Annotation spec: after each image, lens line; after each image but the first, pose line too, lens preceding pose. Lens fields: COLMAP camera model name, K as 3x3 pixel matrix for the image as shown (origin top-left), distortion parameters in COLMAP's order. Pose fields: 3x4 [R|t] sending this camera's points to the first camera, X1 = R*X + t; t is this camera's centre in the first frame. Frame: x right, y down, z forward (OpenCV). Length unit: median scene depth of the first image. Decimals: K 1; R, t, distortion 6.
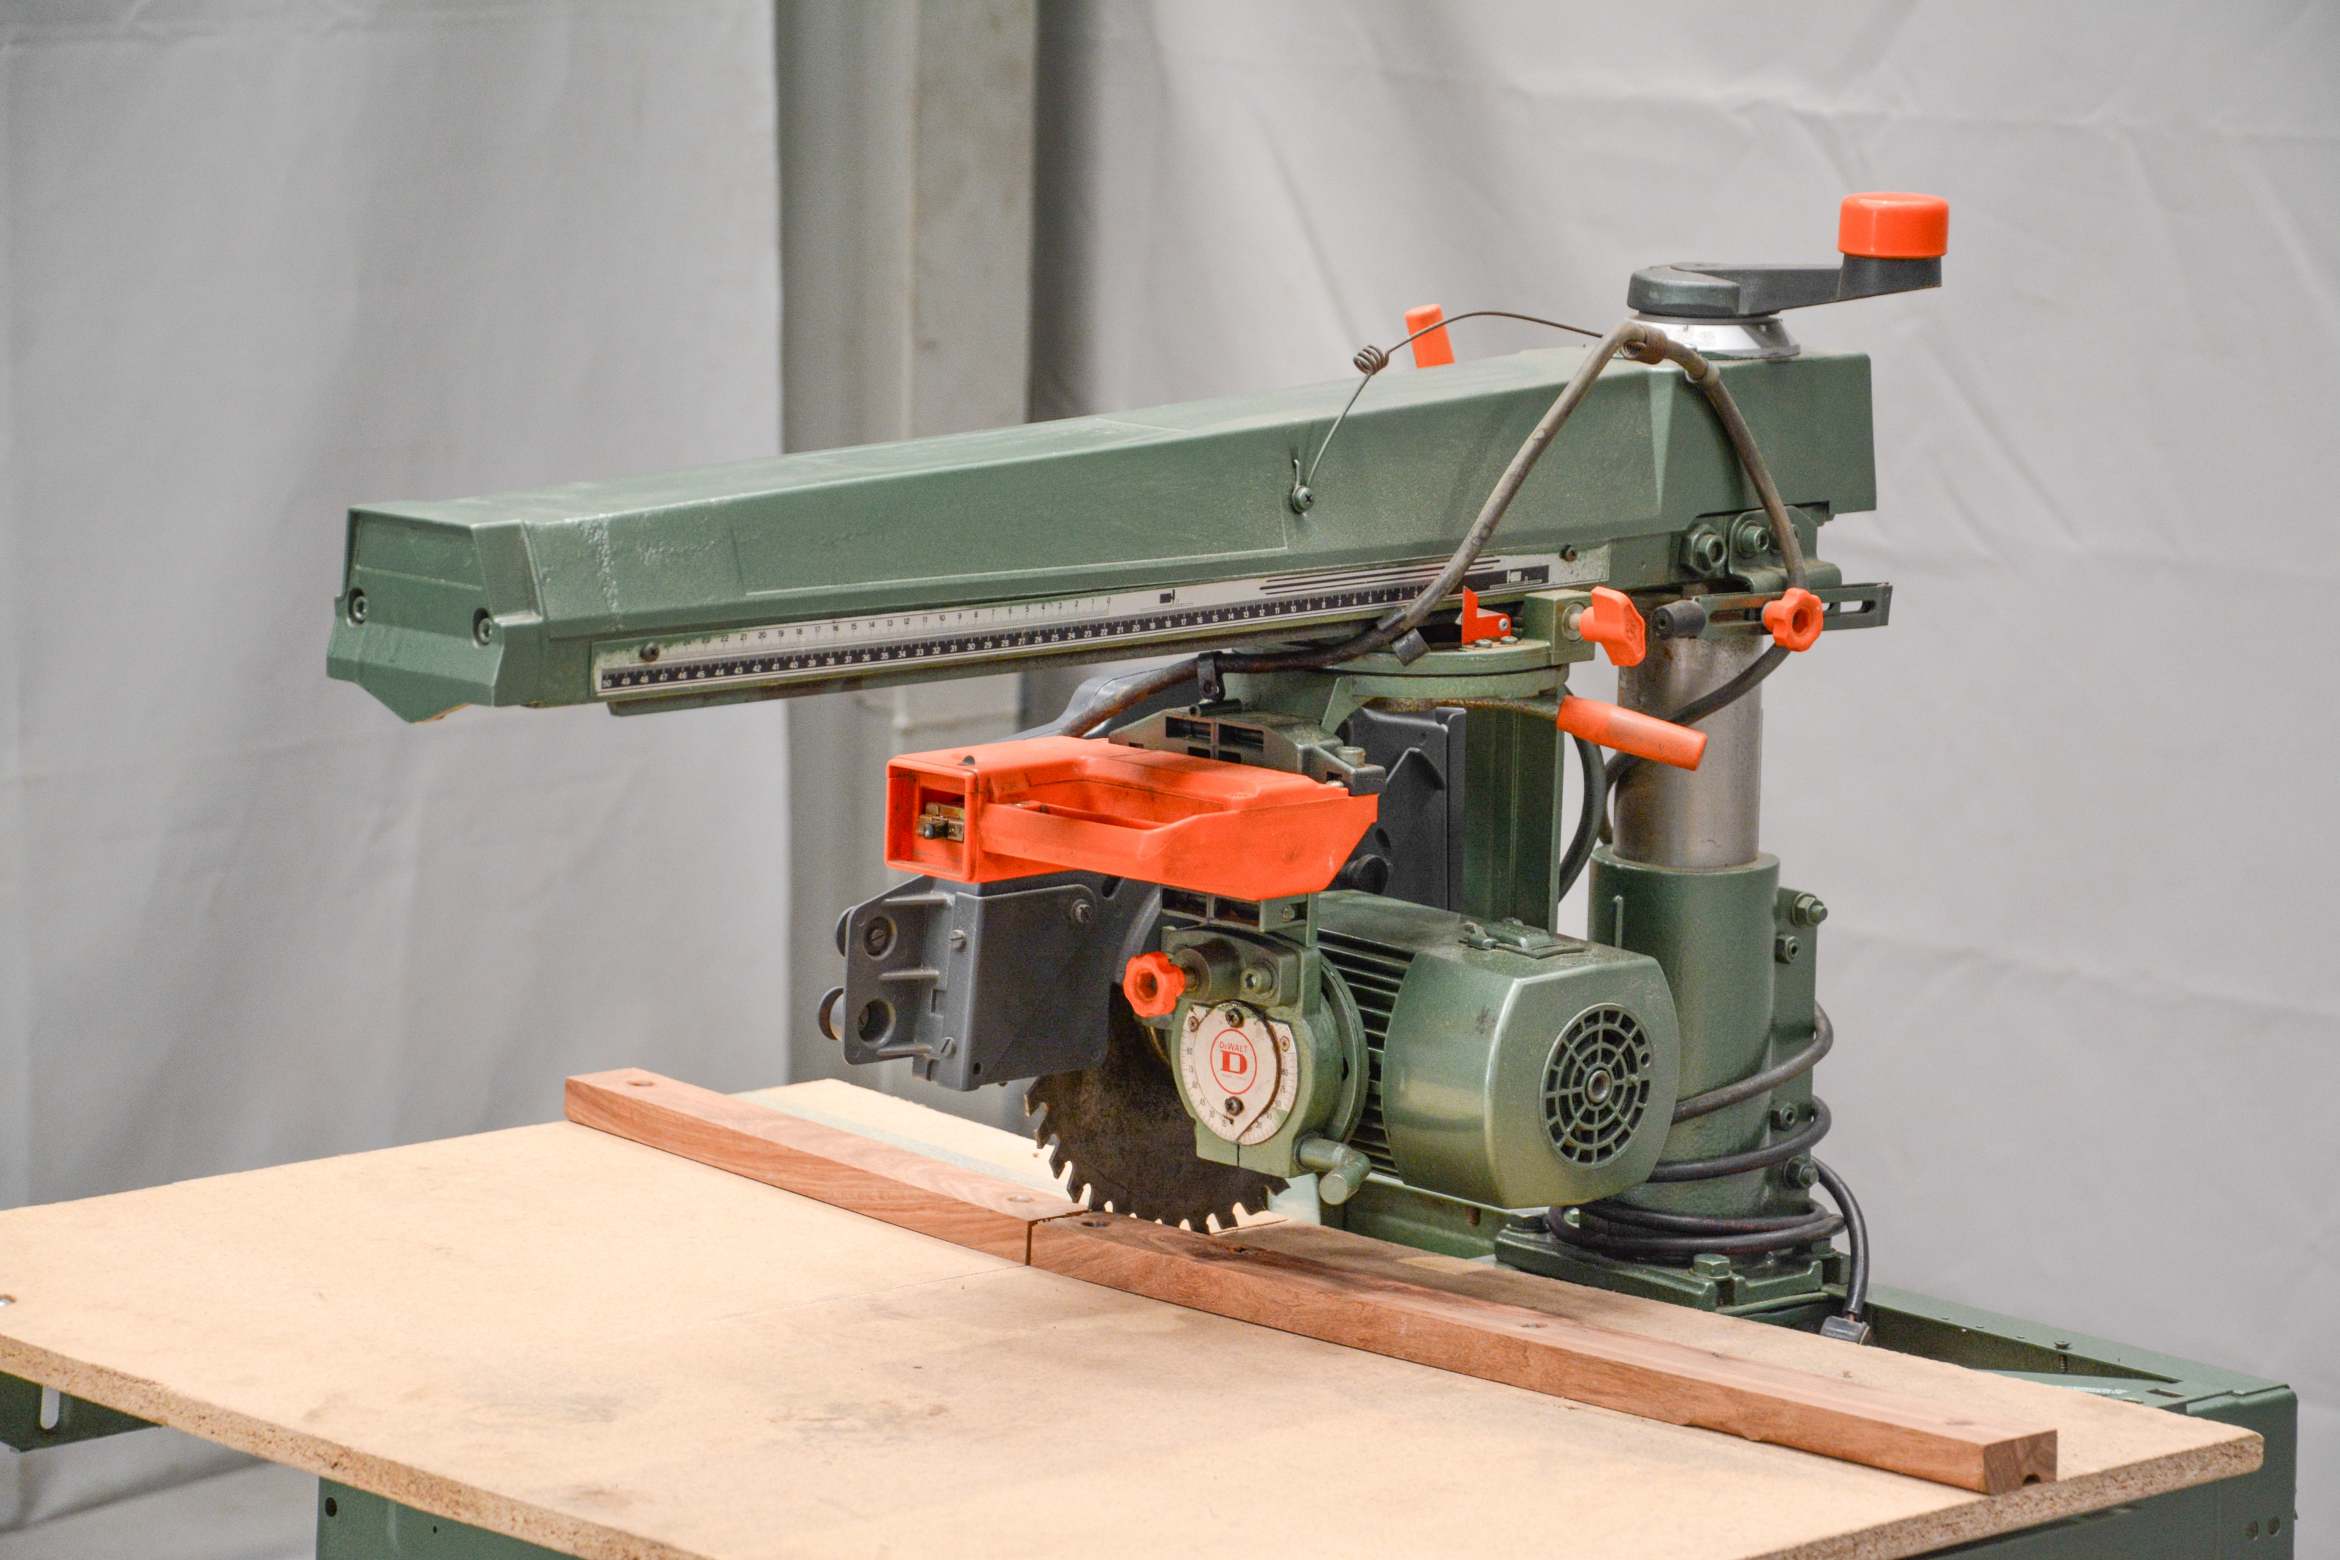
lens RADIAL K [[7082.2, 0, 1203.8], [0, 7082.2, 673.2], [0, 0, 1]] dist [0.786269, -0.315421]
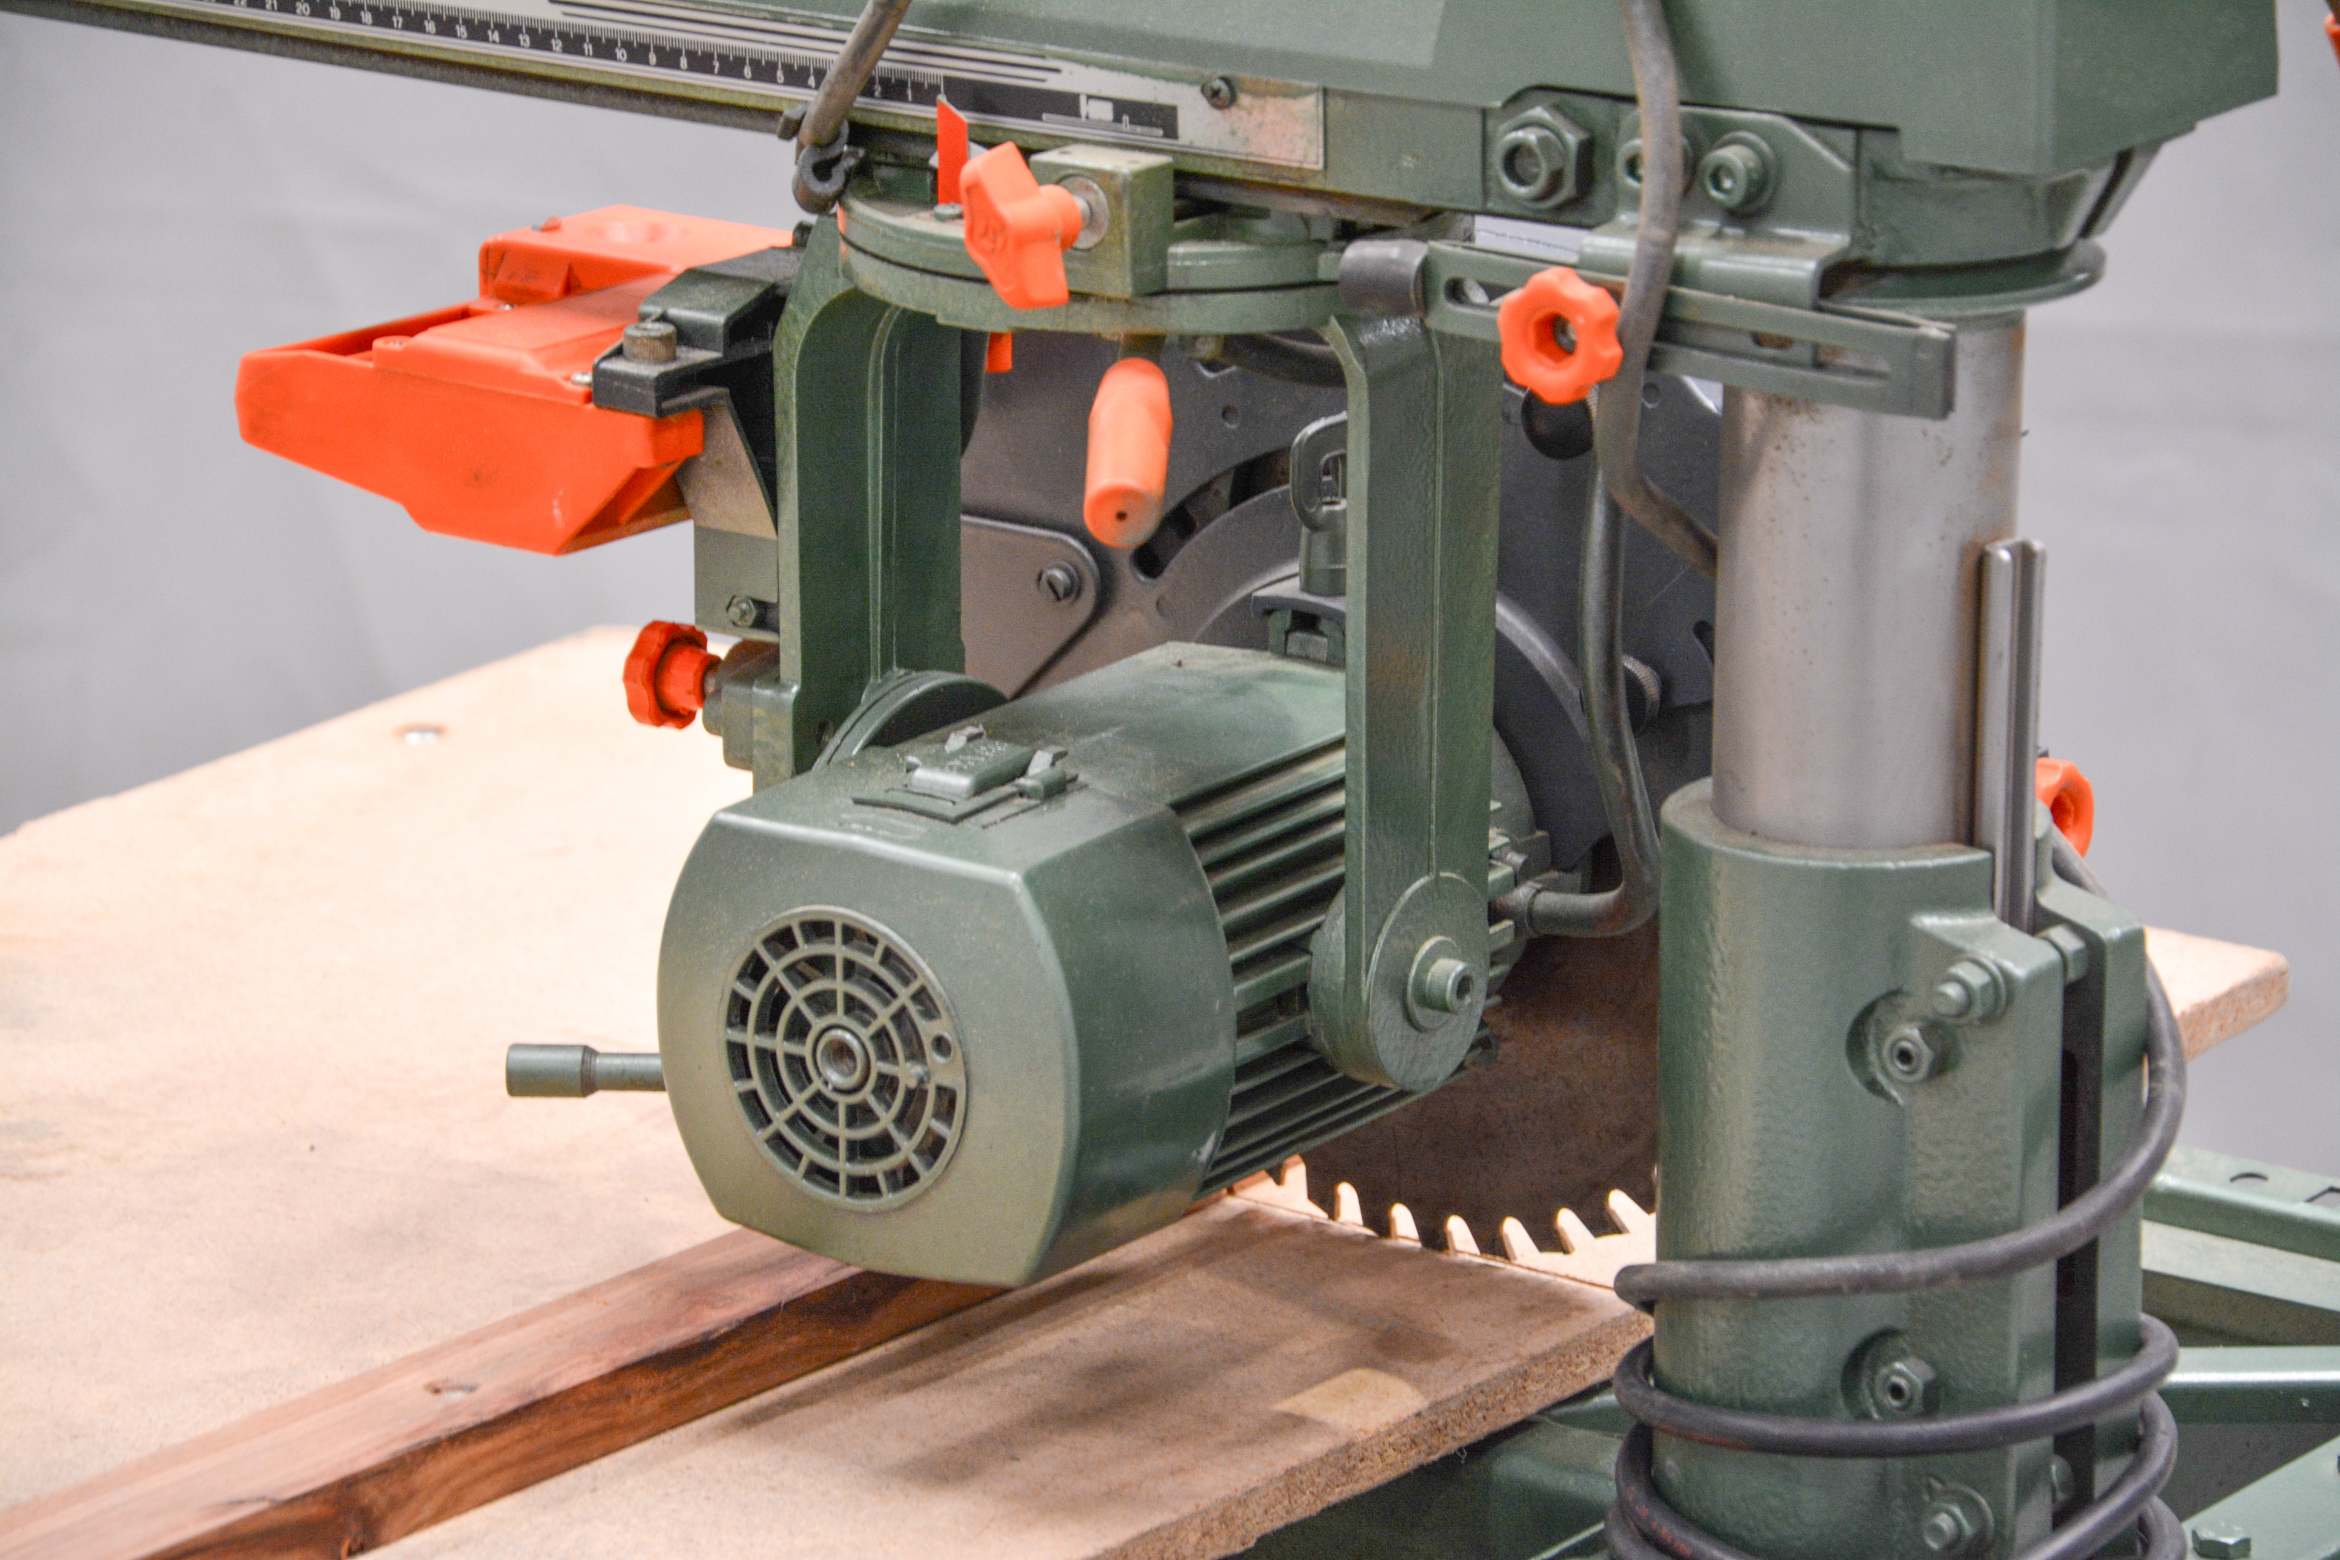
lens RADIAL K [[8656.5, 0, 1170.0], [0, 8656.5, 780.0], [0, 0, 1]] dist [1.390809, 0.305358]
pose [[0.162512, 0.234068, -0.958542, 0.677757], [-0.139110, 0.967188, 0.212595, -0.104113], [0.976851, 0.098793, 0.189741, 0.894256]]
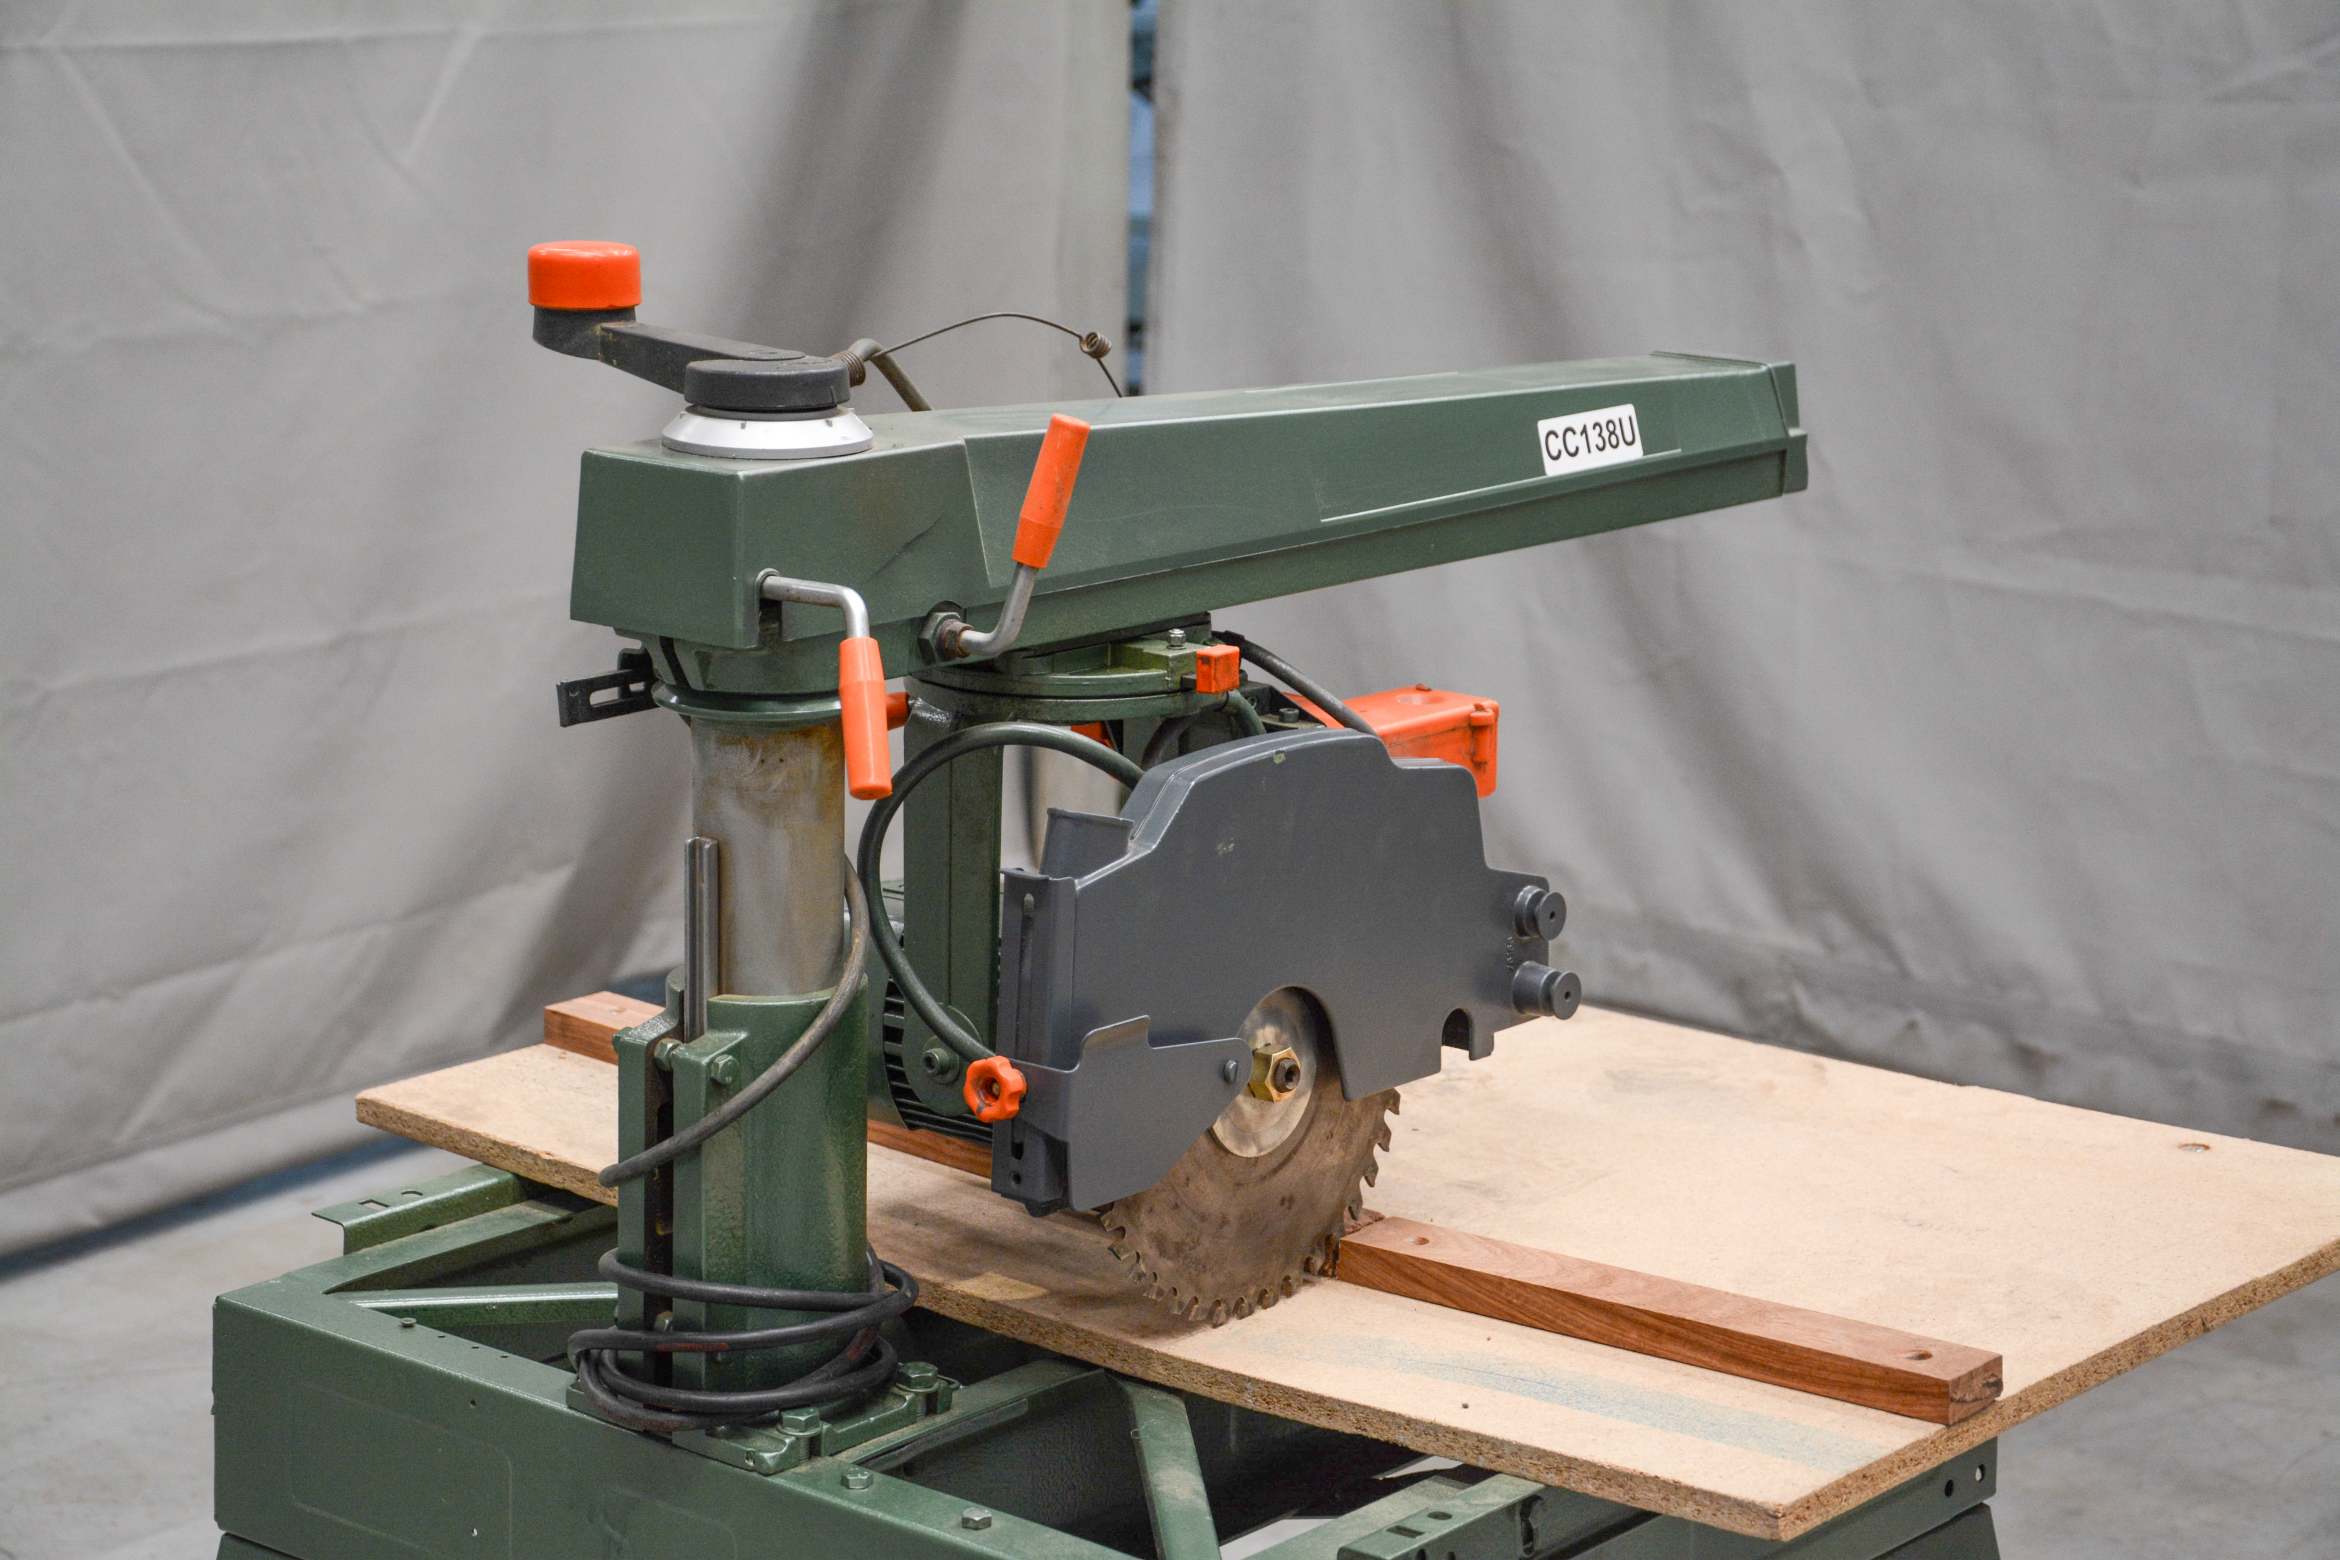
lens RADIAL K [[4727.4, 0, 1170.0], [0, 4727.4, 780.0], [0, 0, 1]] dist [0.276100, 2.177719]
pose [[-0.995045, -0.023408, -0.096626, 0.080800], [-0.055697, 0.936305, 0.346742, -0.234651], [0.082355, 0.350406, -0.932970, 1.685809]]
